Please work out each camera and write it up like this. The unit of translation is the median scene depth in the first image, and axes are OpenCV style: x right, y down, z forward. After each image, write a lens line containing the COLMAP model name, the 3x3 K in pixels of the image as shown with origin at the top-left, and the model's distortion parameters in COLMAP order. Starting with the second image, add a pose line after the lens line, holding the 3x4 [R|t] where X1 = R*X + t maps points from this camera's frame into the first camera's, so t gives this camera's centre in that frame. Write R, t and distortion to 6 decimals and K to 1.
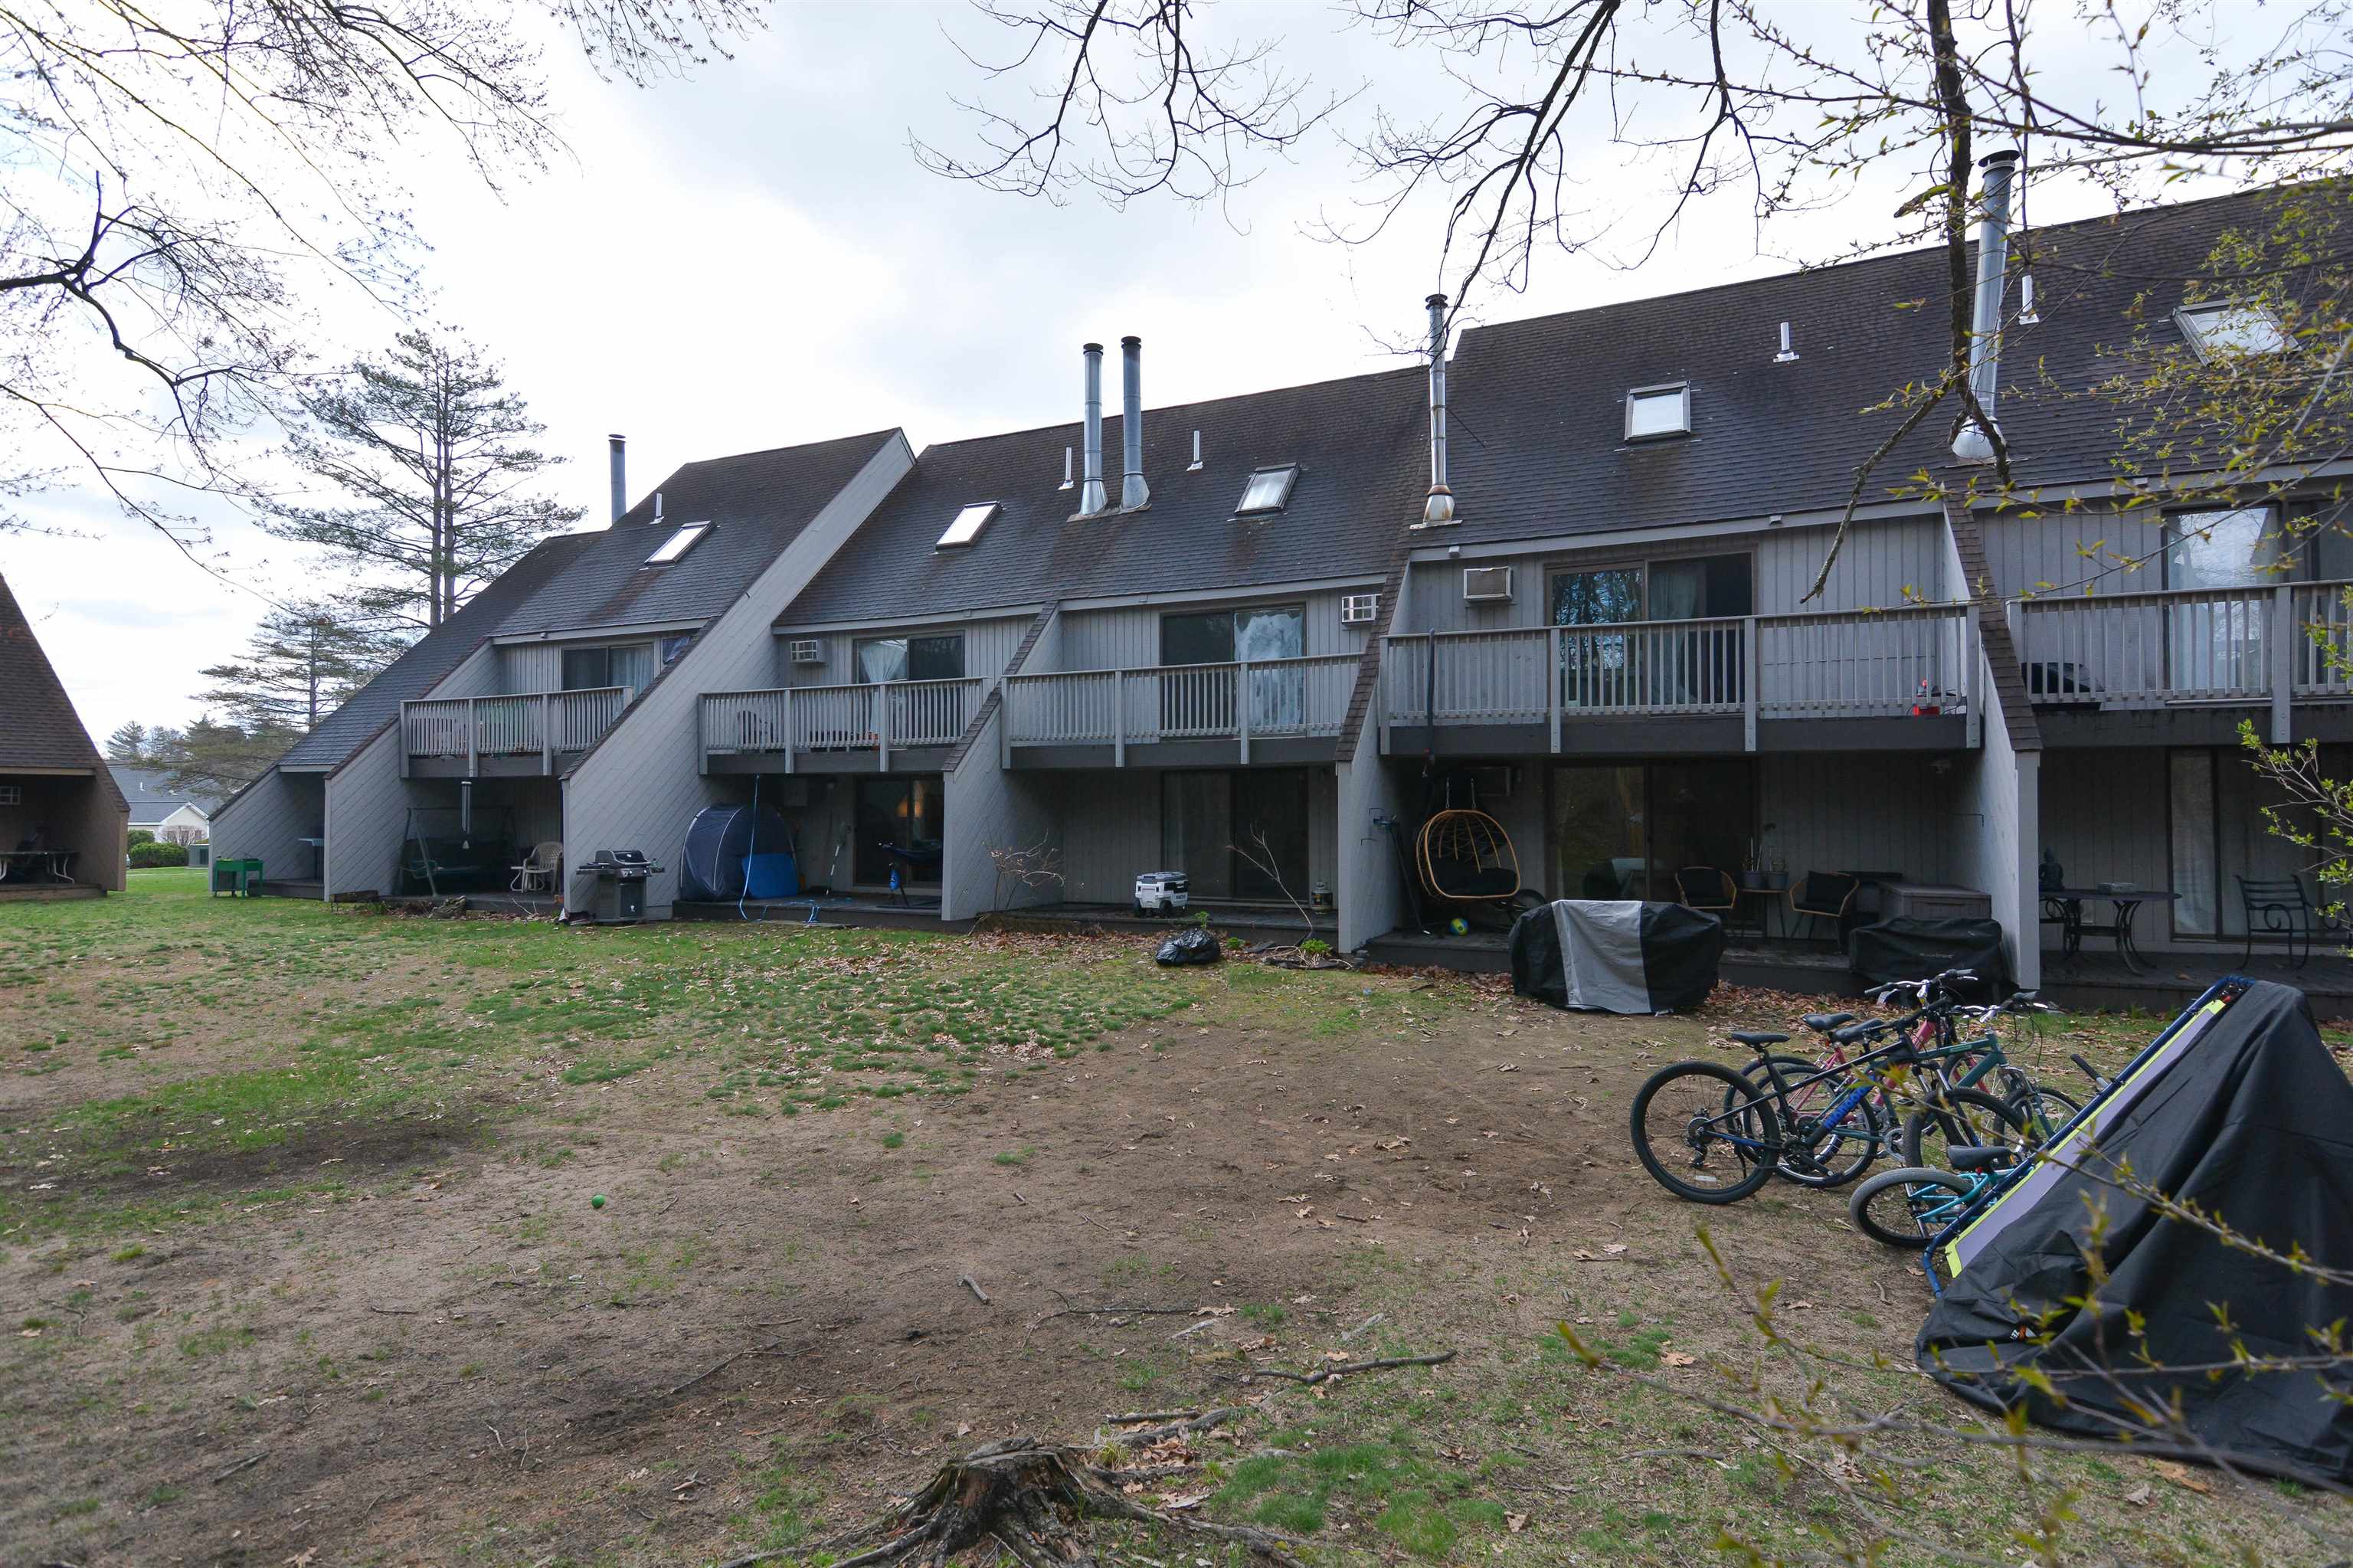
lens RADIAL K [[1128.5, 0, 1191.6], [0, 1128.5, 797.4], [0, 0, 1]] dist [0.018339, -0.009950]
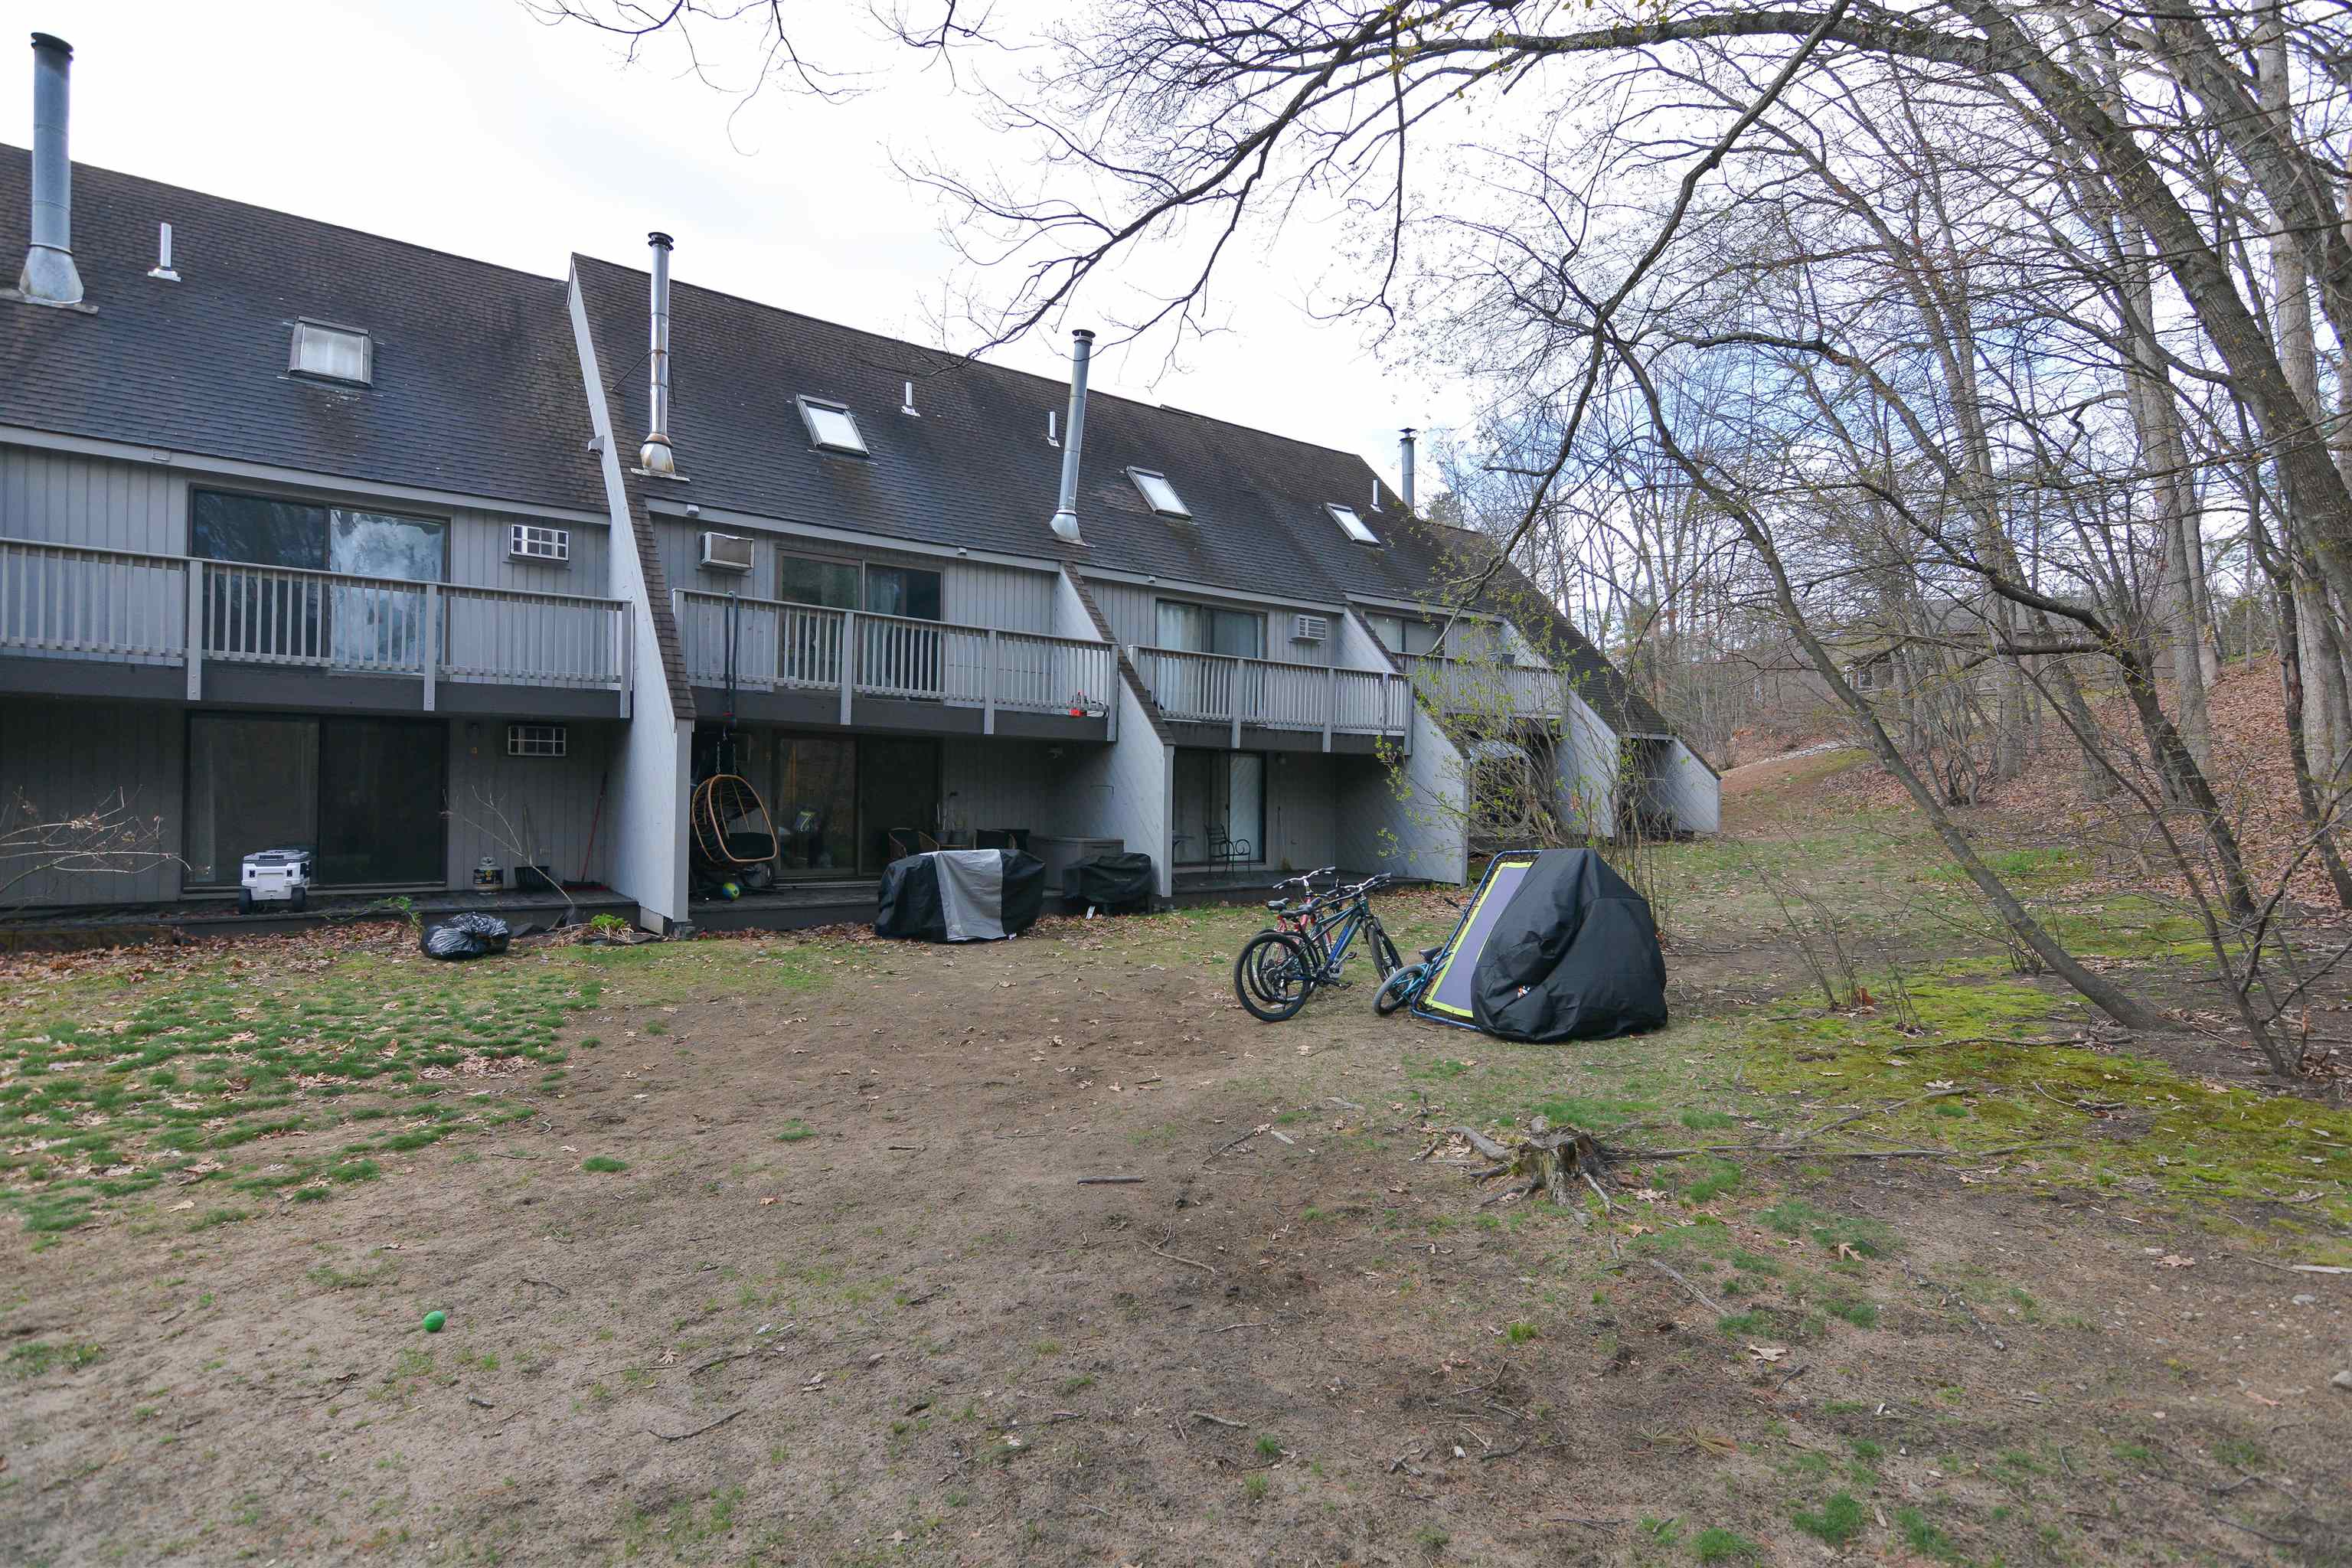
lens RADIAL K [[1128.0, 0, 1195.2], [0, 1128.0, 784.6], [0, 0, 1]] dist [0.018339, -0.009950]
pose [[0.492185, 0.022484, 0.870200, -0.549869], [-0.022297, 0.999664, -0.013218, 0.030942], [-0.870205, -0.012897, 0.492521, 0.193064]]
